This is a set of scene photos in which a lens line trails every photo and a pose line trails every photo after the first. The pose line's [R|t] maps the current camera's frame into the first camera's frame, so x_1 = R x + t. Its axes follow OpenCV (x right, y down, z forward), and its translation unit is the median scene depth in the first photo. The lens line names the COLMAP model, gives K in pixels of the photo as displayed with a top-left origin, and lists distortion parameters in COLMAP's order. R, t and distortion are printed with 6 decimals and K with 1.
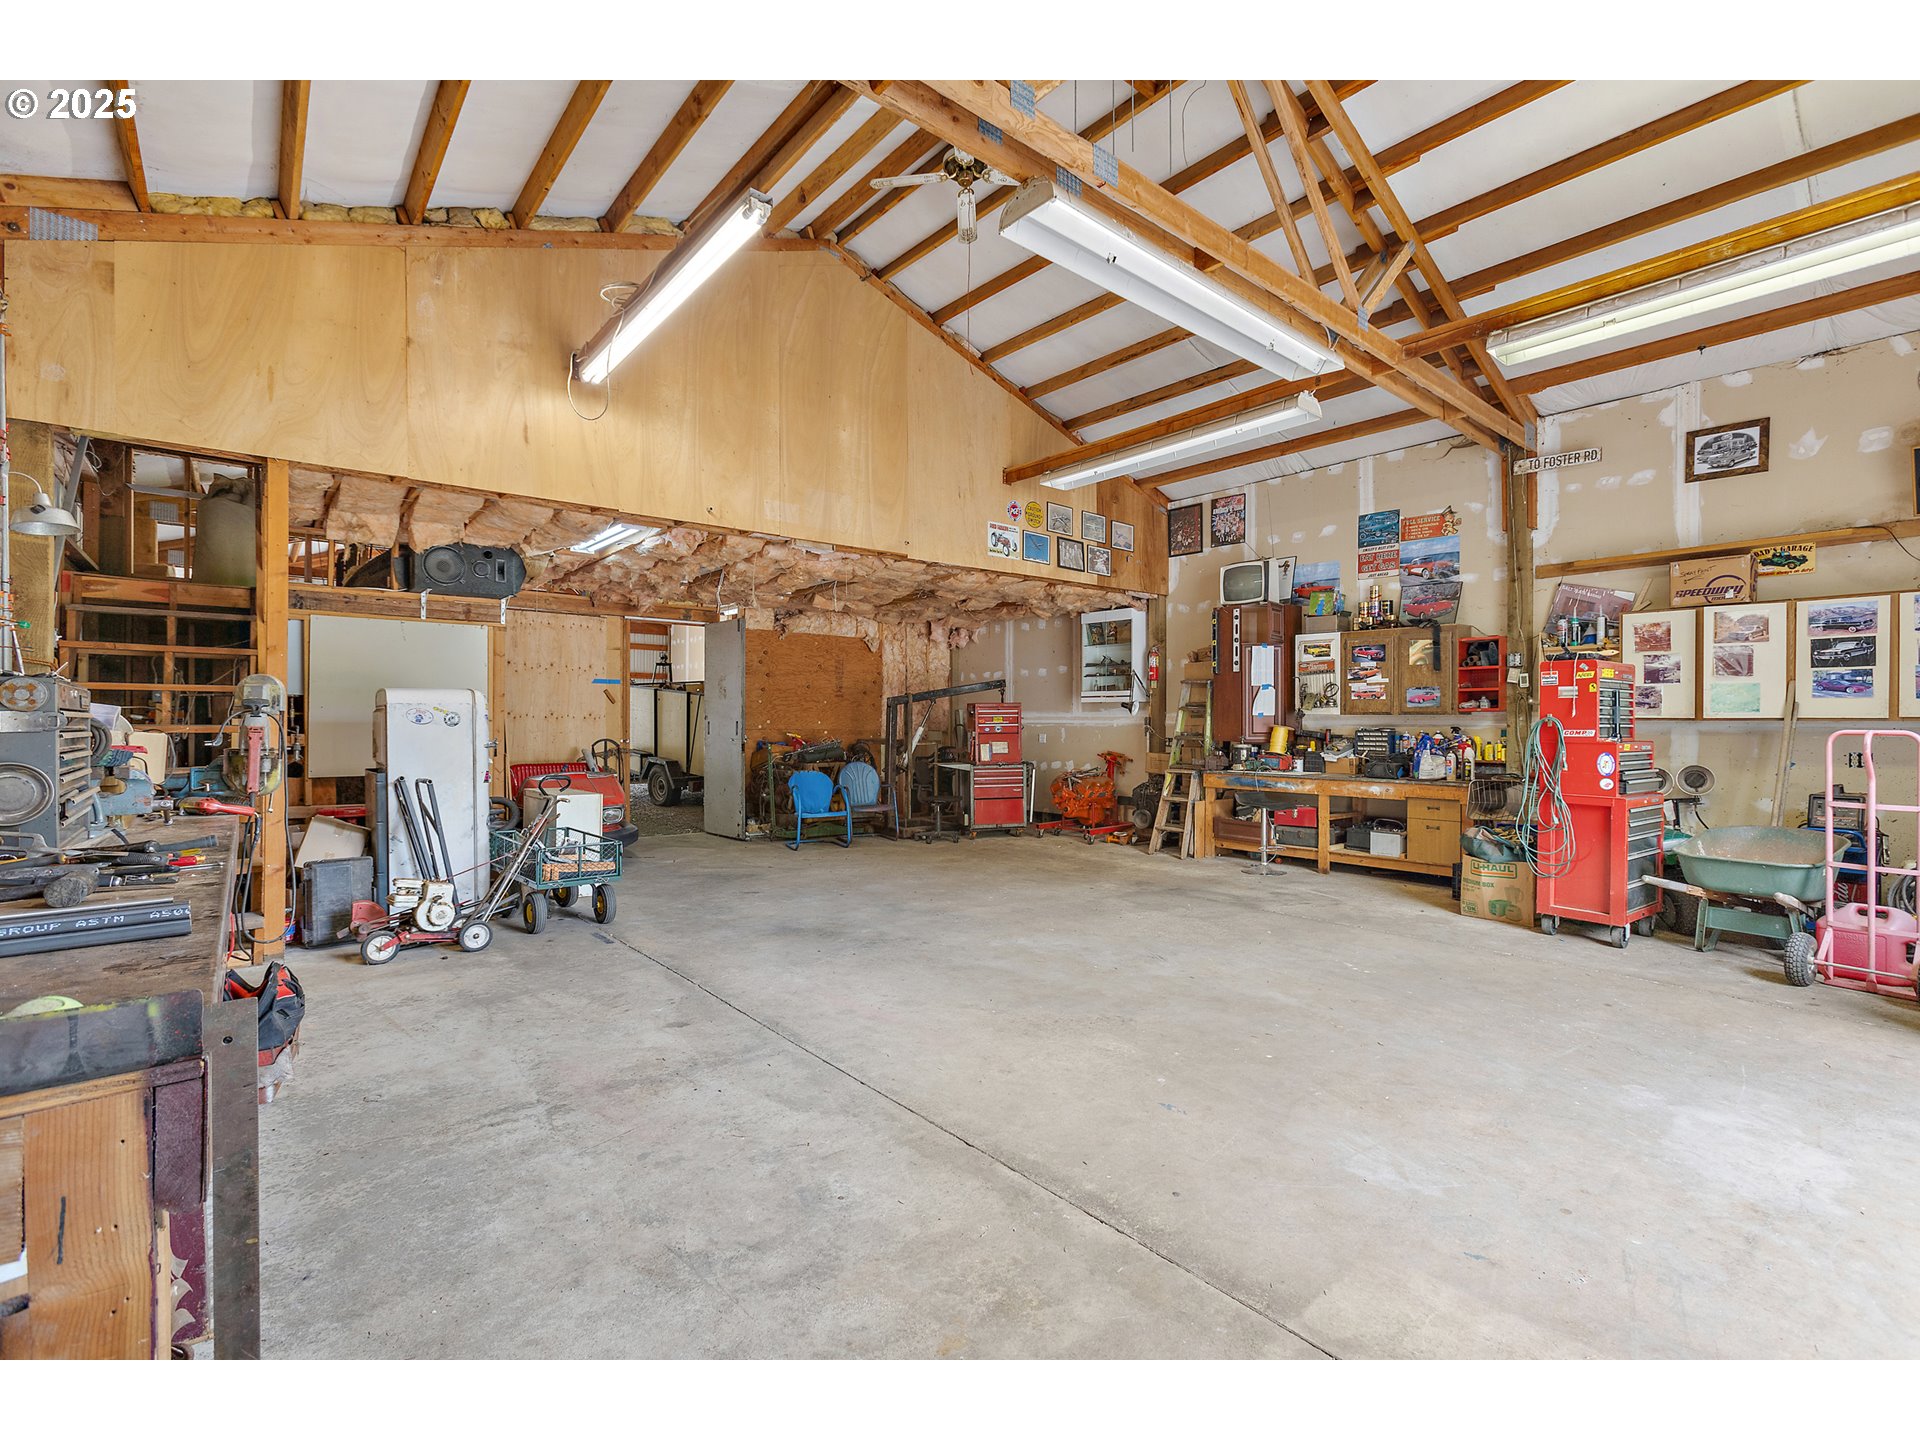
lens RADIAL K [[855.0, 0, 960.0], [0, 855.0, 721.8], [0, 0, 1]] dist [0.003468, 0.001683]
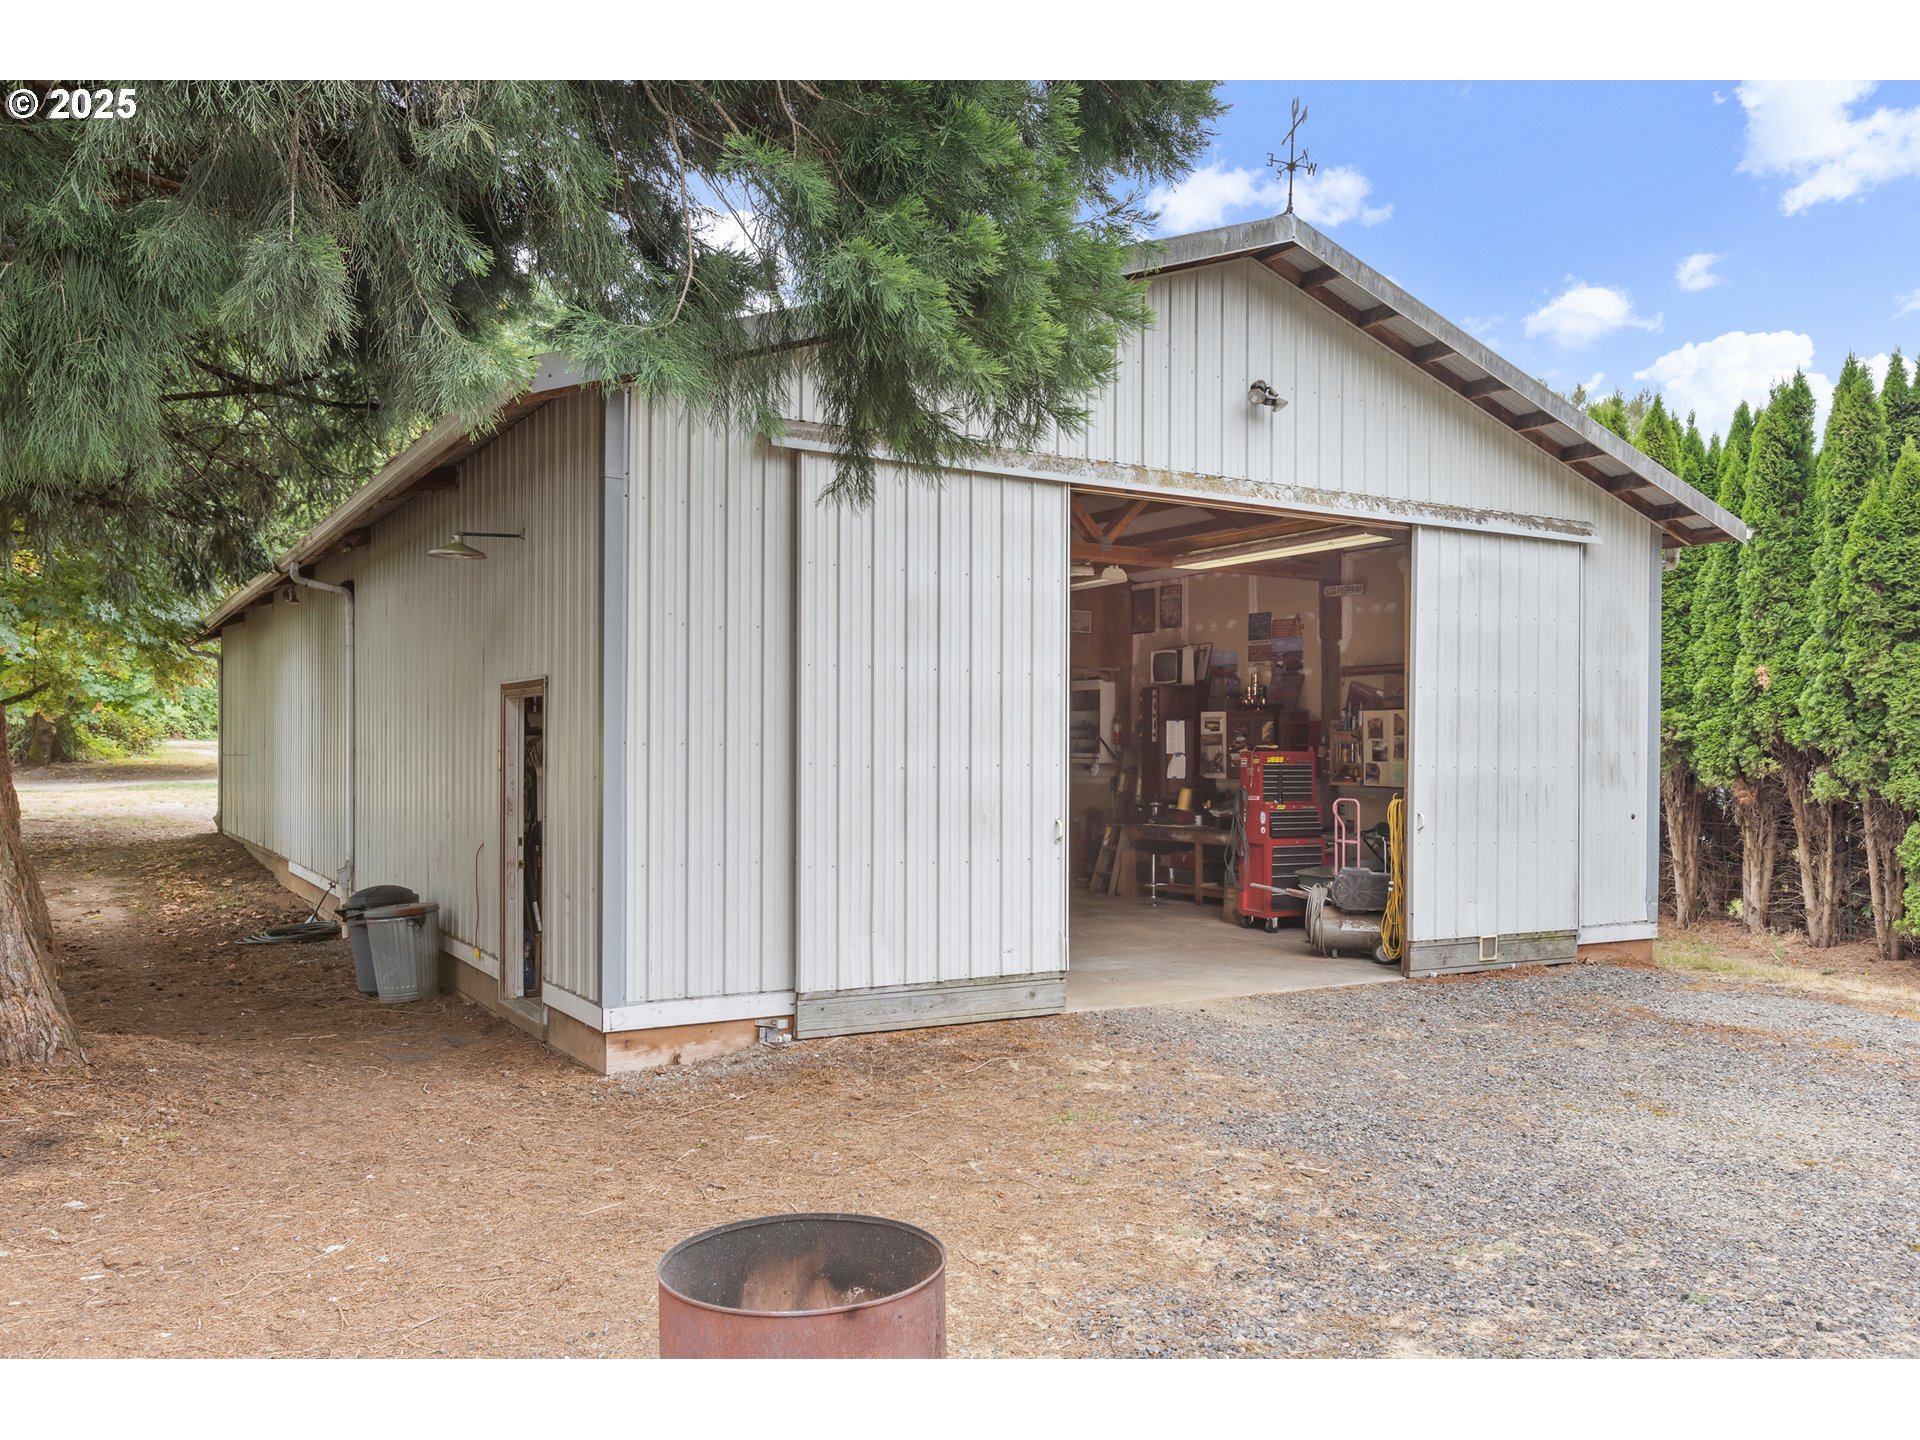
lens RADIAL K [[1575.3, 0, 961.3], [0, 1575.3, 729.1], [0, 0, 1]] dist [0.000654, -0.001100]
pose [[0.985220, -0.004757, -0.171225, 0.450158], [0.002569, 0.999912, -0.012996, -0.050406], [0.171272, 0.012364, 0.985146, -1.272541]]
